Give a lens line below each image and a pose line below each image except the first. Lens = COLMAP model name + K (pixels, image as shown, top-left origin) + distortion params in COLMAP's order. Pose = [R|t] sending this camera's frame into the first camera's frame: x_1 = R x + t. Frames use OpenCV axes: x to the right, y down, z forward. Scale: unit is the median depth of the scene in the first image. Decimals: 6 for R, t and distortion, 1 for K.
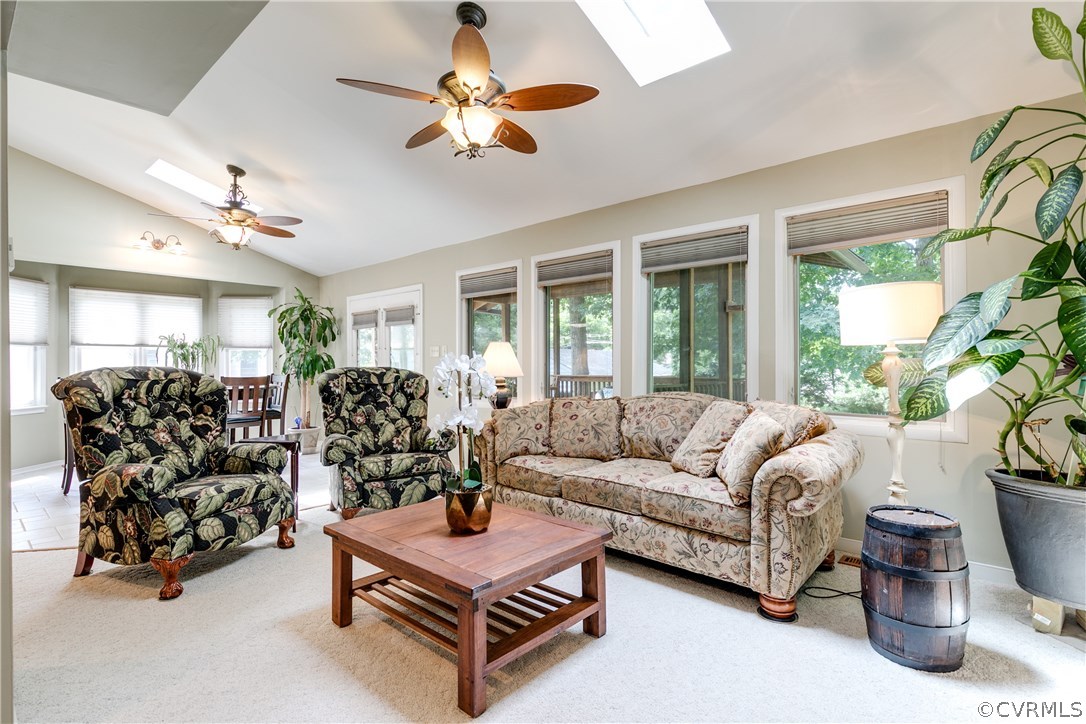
lens RADIAL K [[521.0, 0, 549.1], [0, 521.0, 363.3], [0, 0, 1]] dist [-0.006777, -0.000267]
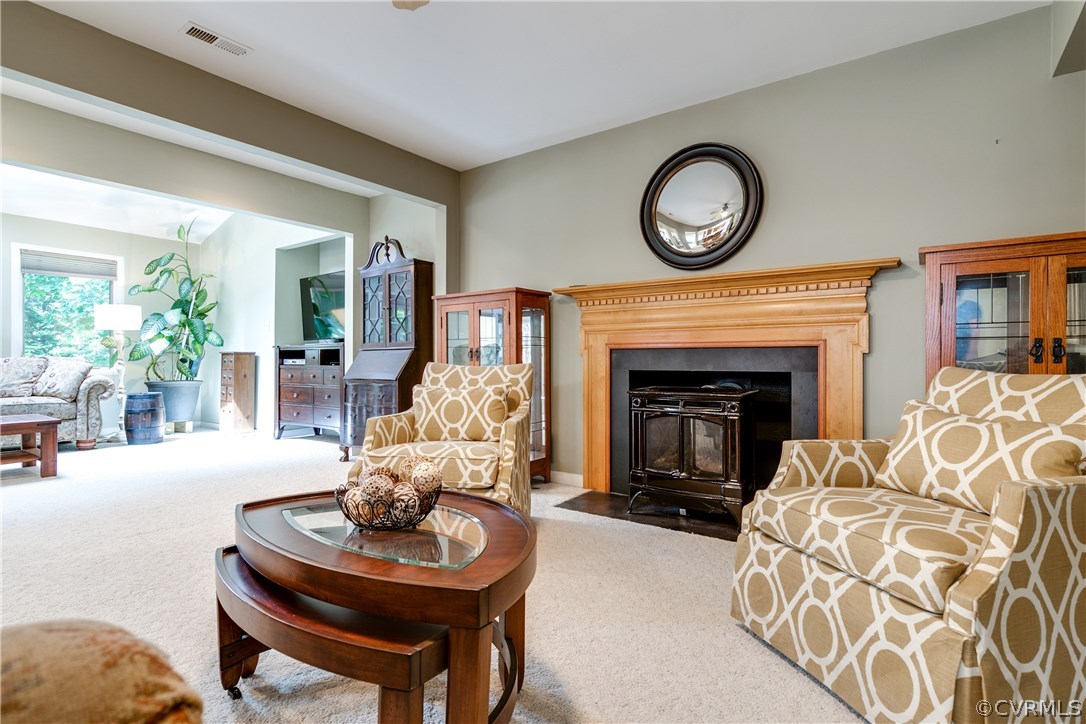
lens RADIAL K [[521.0, 0, 550.6], [0, 521.0, 361.9], [0, 0, 1]] dist [-0.006777, -0.000267]
pose [[-0.107216, -0.002549, 0.994233, -1.377335], [-0.005545, 0.999983, 0.001965, 0.068459], [-0.994220, -0.005303, -0.107228, -0.505863]]
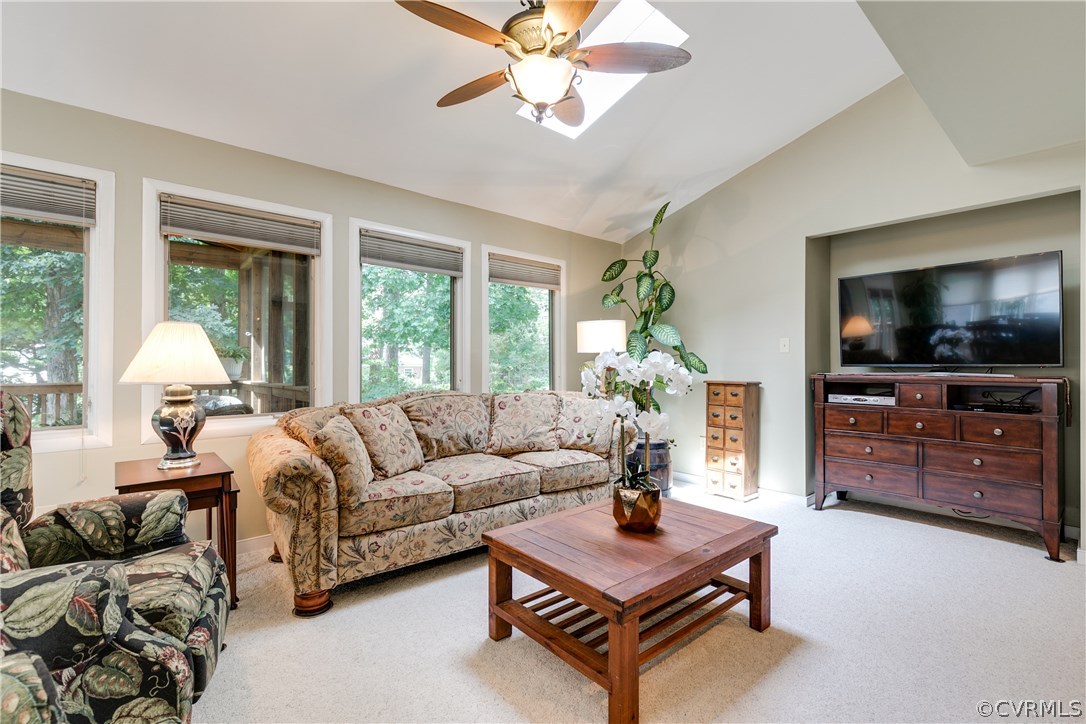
lens RADIAL K [[490.3, 0, 546.3], [0, 490.3, 356.3], [0, 0, 1]] dist [0.005079, -0.000191]
pose [[0.132521, 0.013392, 0.991090, -0.761969], [-0.007894, 0.999891, -0.012456, -0.002433], [-0.991149, -0.006173, 0.132612, 0.702586]]
